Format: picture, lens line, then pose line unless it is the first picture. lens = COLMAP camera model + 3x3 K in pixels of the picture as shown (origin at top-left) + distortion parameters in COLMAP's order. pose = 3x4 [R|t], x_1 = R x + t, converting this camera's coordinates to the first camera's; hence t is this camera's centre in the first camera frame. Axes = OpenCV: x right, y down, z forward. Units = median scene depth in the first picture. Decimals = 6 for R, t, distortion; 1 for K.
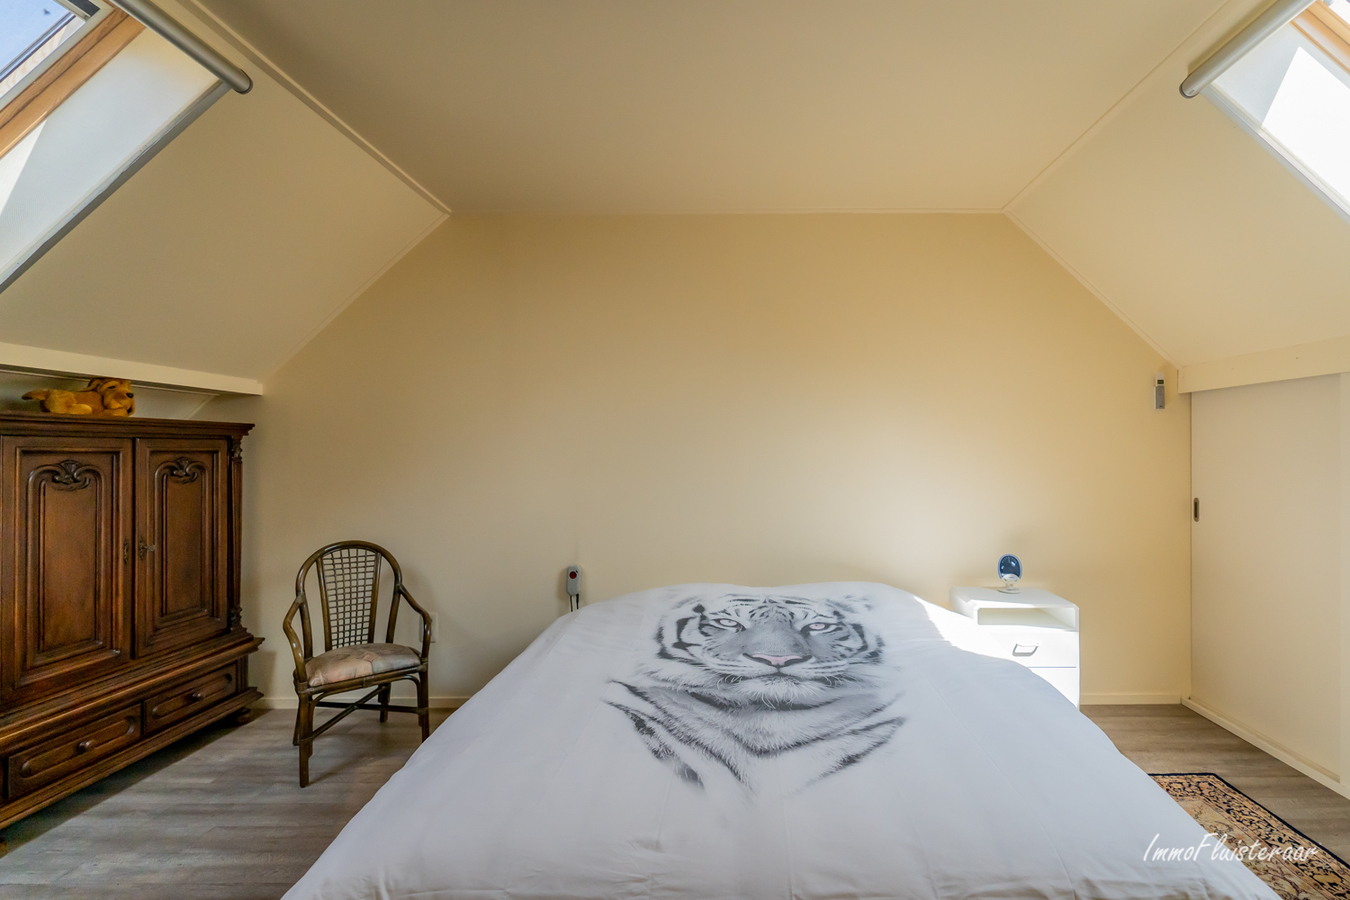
lens RADIAL K [[600.5, 0, 672.0], [0, 600.5, 450.2], [0, 0, 1]] dist [-0.004592, -0.000074]
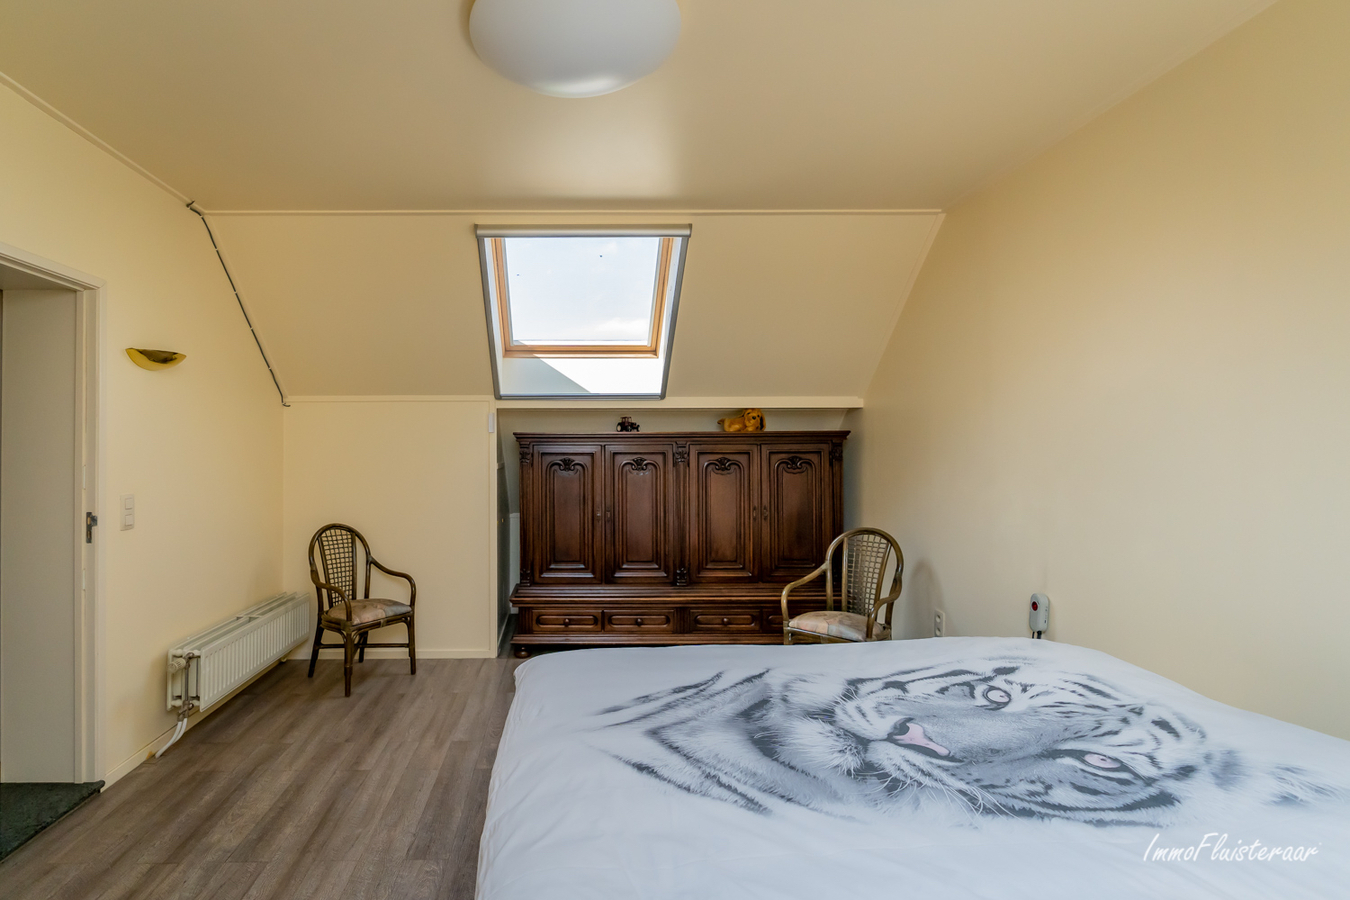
lens RADIAL K [[630.0, 0, 671.1], [0, 630.0, 451.1], [0, 0, 1]] dist [-0.011370, 0.000298]
pose [[0.162869, -0.002255, -0.986645, 0.864781], [0.006612, 0.999977, -0.001194, -0.001113], [0.986626, -0.006330, 0.162880, 0.576674]]
